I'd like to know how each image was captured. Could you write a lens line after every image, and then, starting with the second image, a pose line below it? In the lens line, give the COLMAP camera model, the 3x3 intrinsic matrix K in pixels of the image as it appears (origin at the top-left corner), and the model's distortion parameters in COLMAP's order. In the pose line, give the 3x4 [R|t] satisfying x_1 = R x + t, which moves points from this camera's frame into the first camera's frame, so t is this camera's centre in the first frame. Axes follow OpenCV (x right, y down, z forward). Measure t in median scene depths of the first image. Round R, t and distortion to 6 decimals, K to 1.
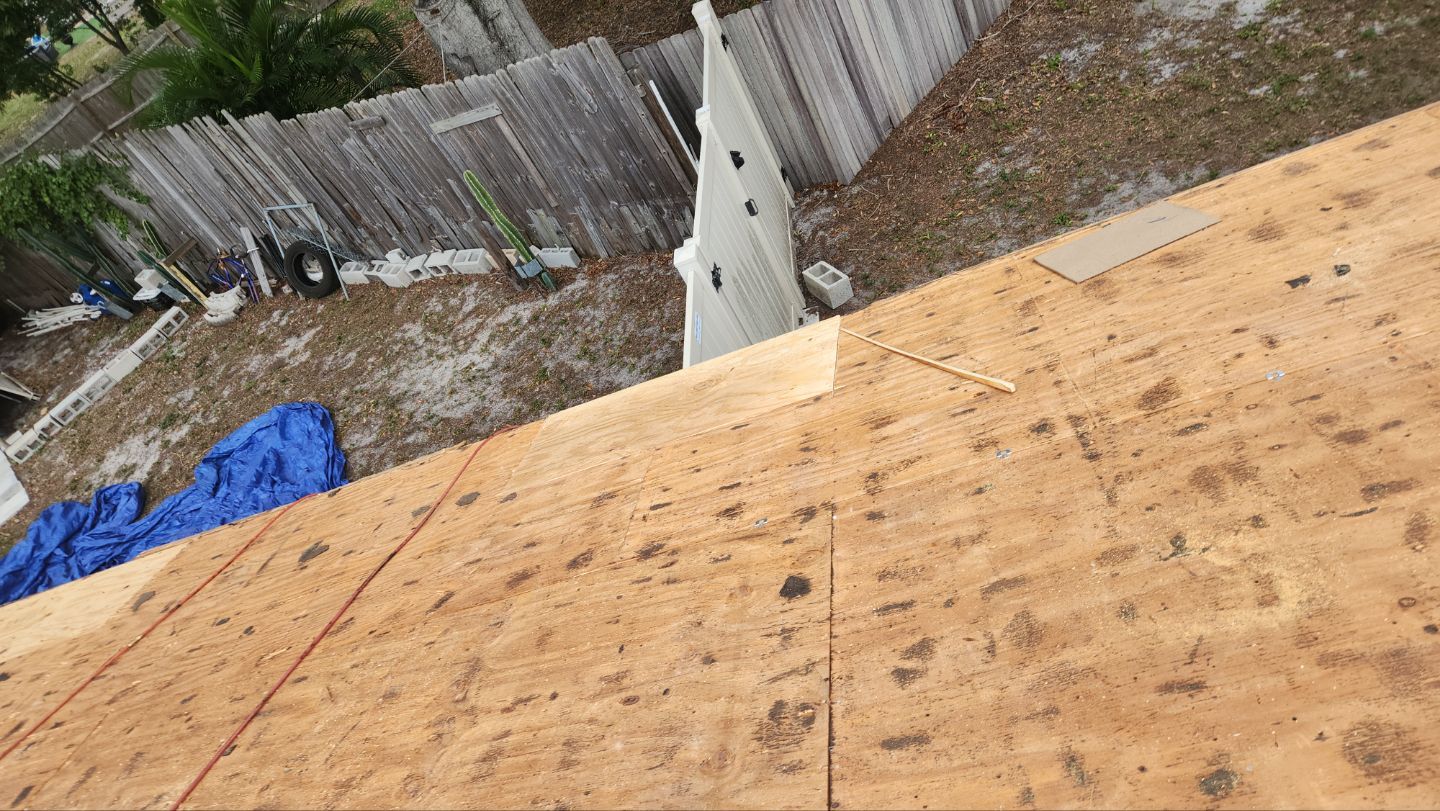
lens RADIAL K [[961.0, 0, 686.2], [0, 961.0, 416.4], [0, 0, 1]] dist [0.093251, -0.073845]
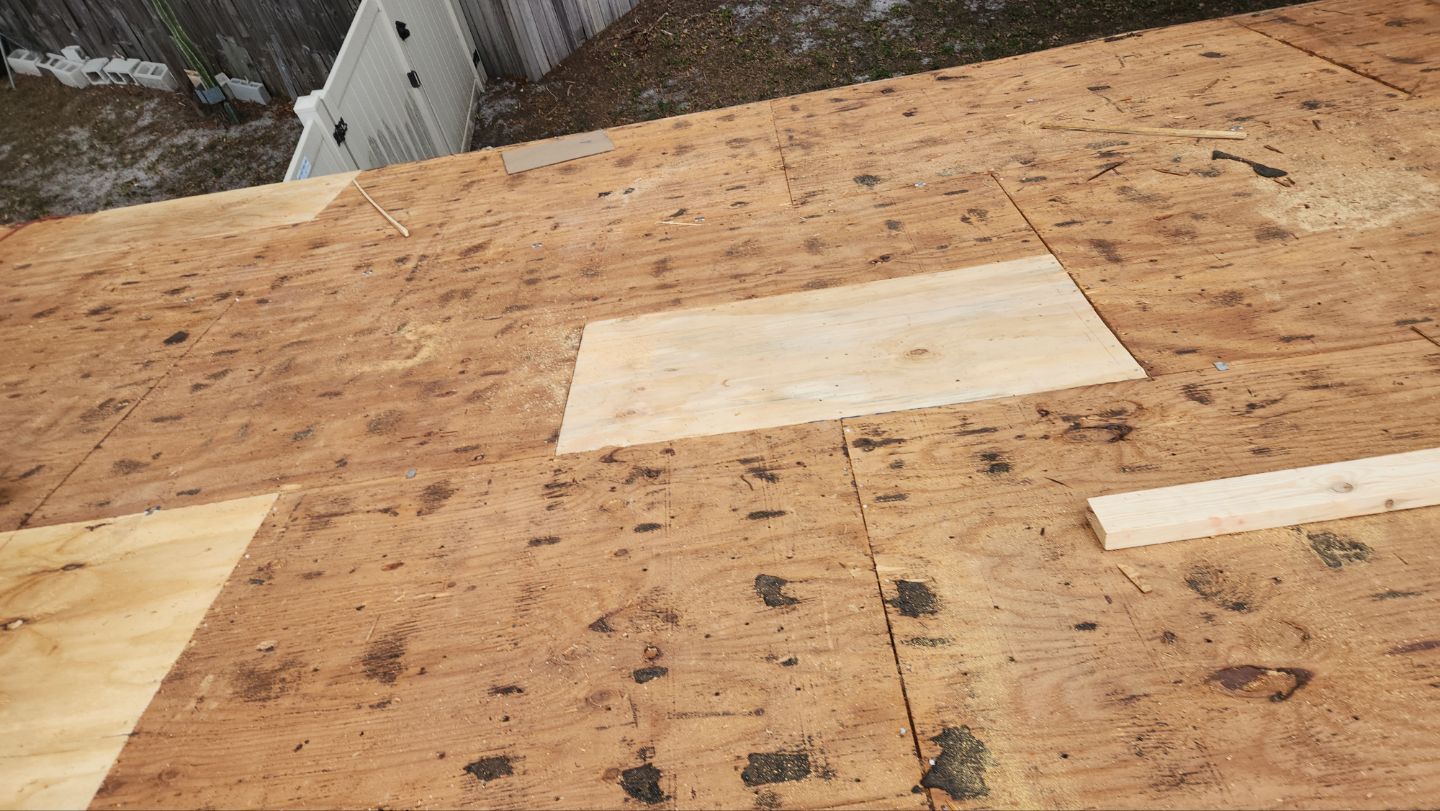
lens RADIAL K [[961.0, 0, 686.2], [0, 961.0, 416.4], [0, 0, 1]] dist [0.093251, -0.073845]
pose [[0.963192, 0.138048, 0.230659, 0.122146], [-0.159682, 0.984096, 0.077828, 0.015485], [-0.216247, -0.111796, 0.969917, -0.123462]]
